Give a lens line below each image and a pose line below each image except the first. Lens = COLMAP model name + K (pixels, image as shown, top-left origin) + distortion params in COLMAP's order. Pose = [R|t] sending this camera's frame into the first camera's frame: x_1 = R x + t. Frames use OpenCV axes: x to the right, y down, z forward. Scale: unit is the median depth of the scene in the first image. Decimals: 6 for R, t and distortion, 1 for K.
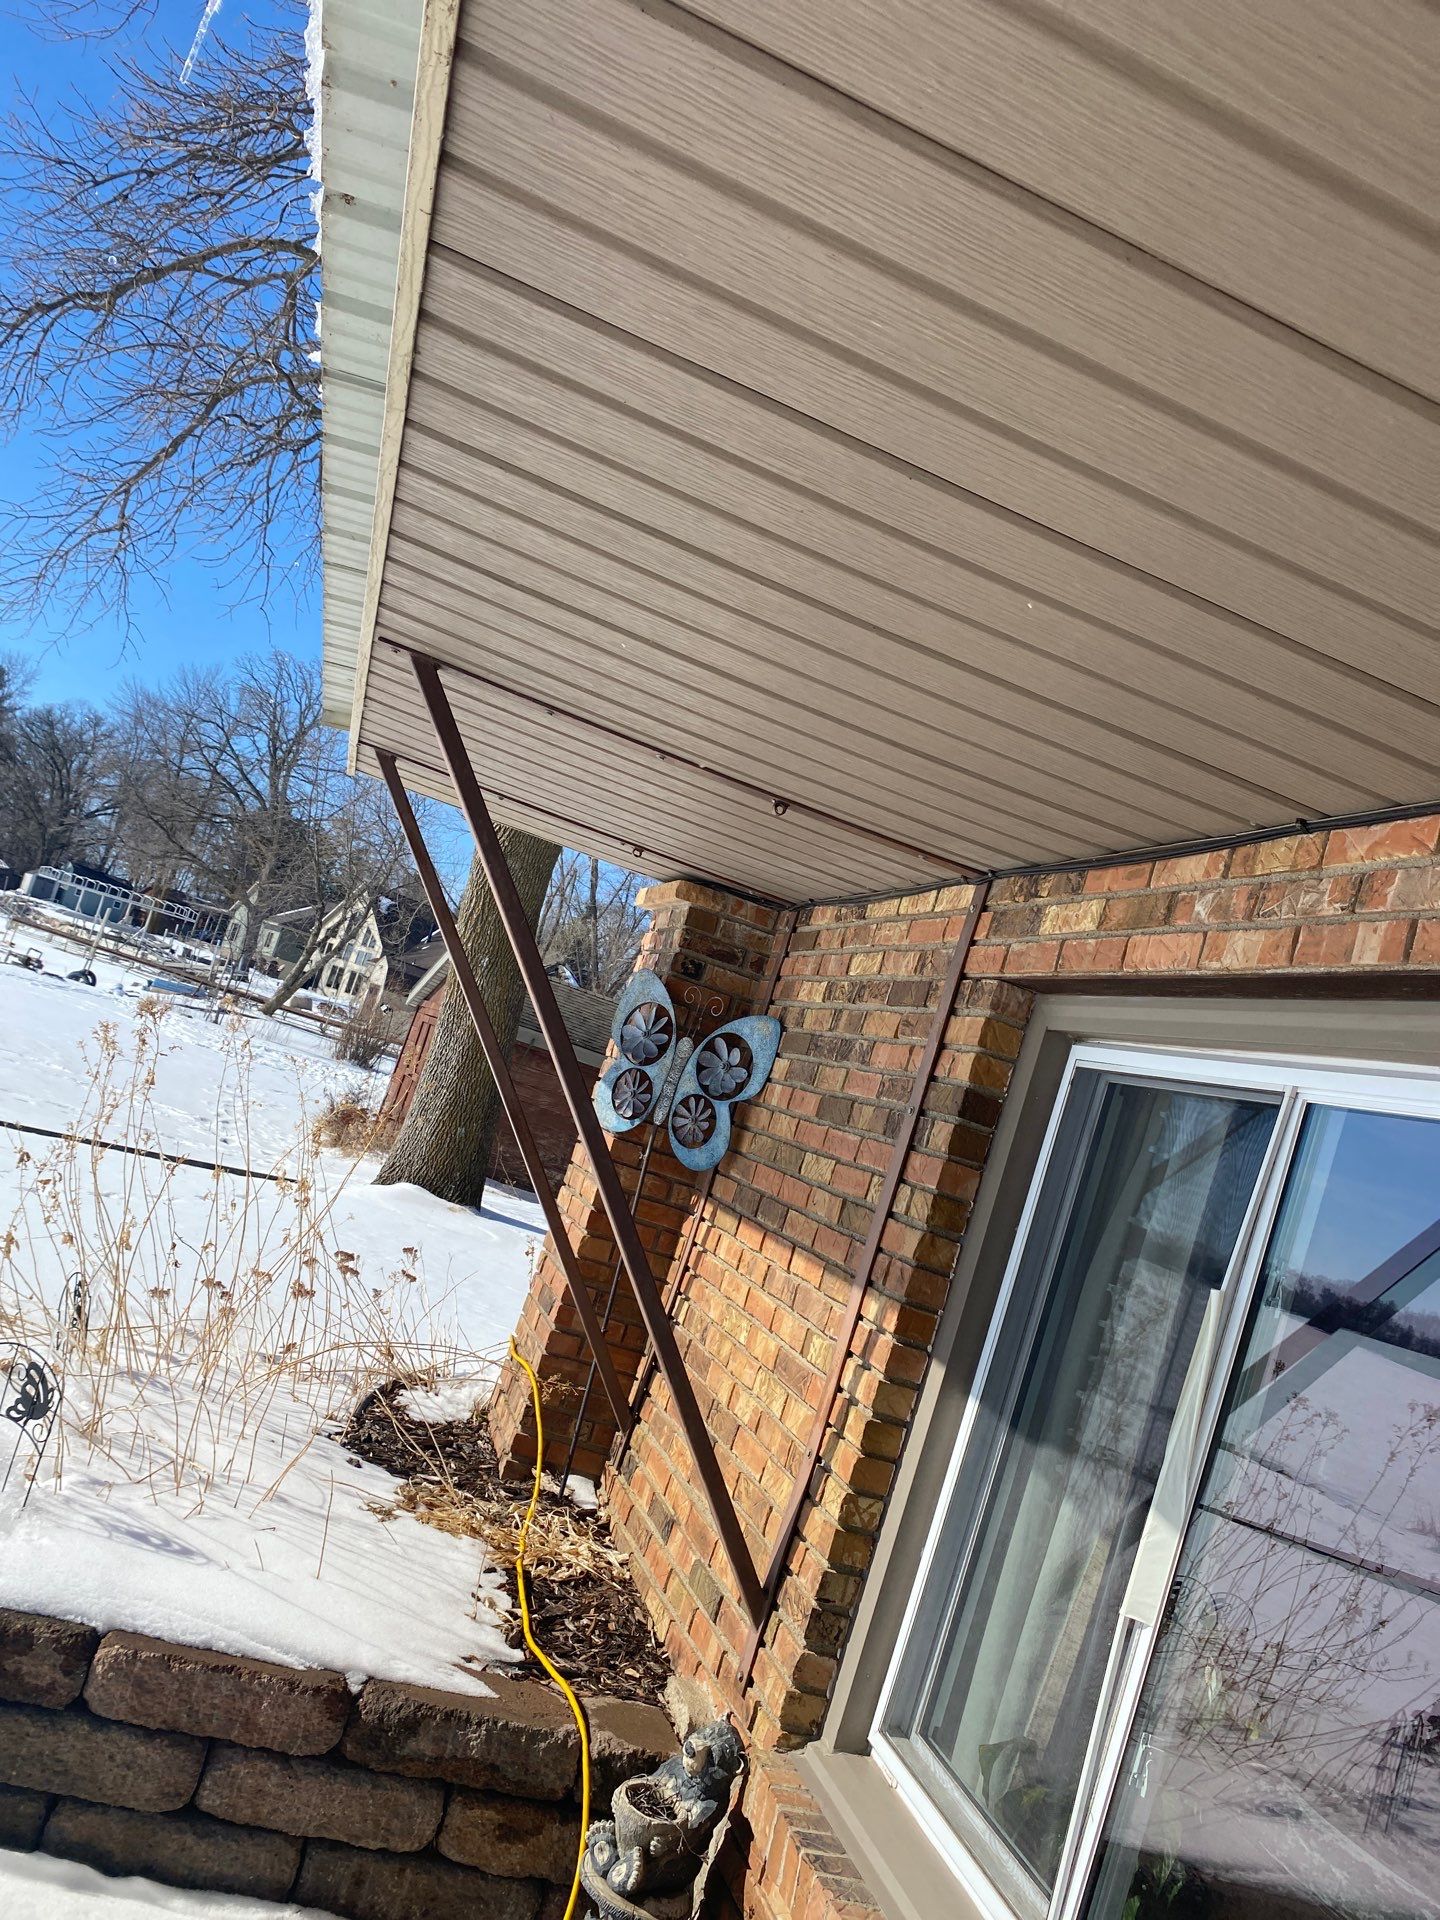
lens RADIAL K [[1461.5, 0, 702.4], [0, 1461.5, 936.8], [0, 0, 1]] dist [0.019854, -0.025031]
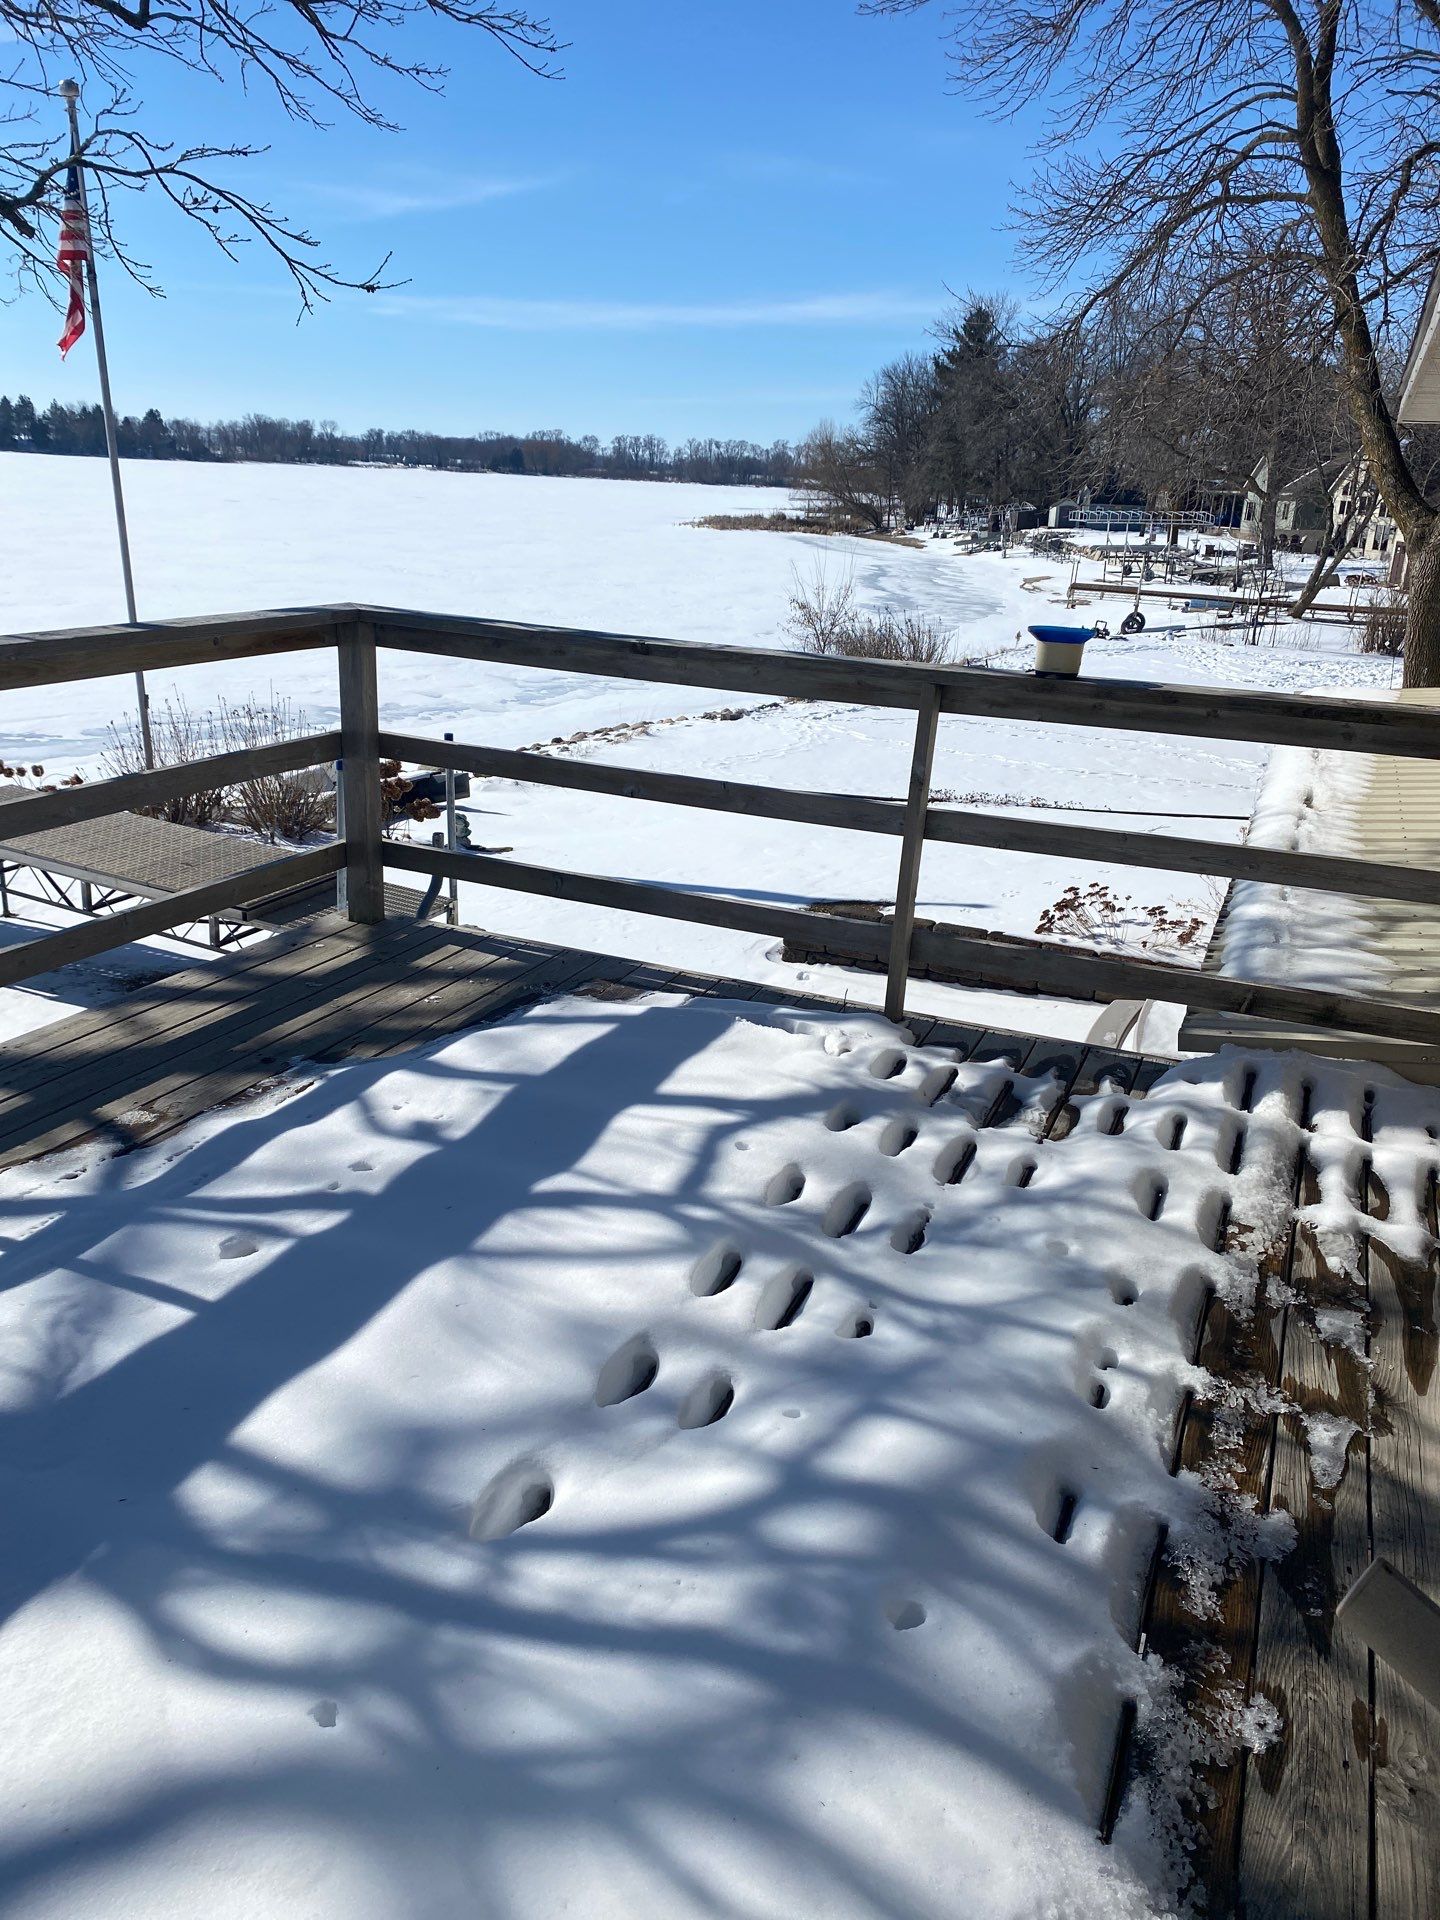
lens RADIAL K [[1461.5, 0, 702.4], [0, 1461.5, 936.8], [0, 0, 1]] dist [0.019854, -0.025031]
pose [[0.754954, -0.093129, -0.649131, 0.034372], [0.279055, 0.941394, 0.189487, -0.029125], [0.593442, -0.324197, 0.736698, -0.093582]]
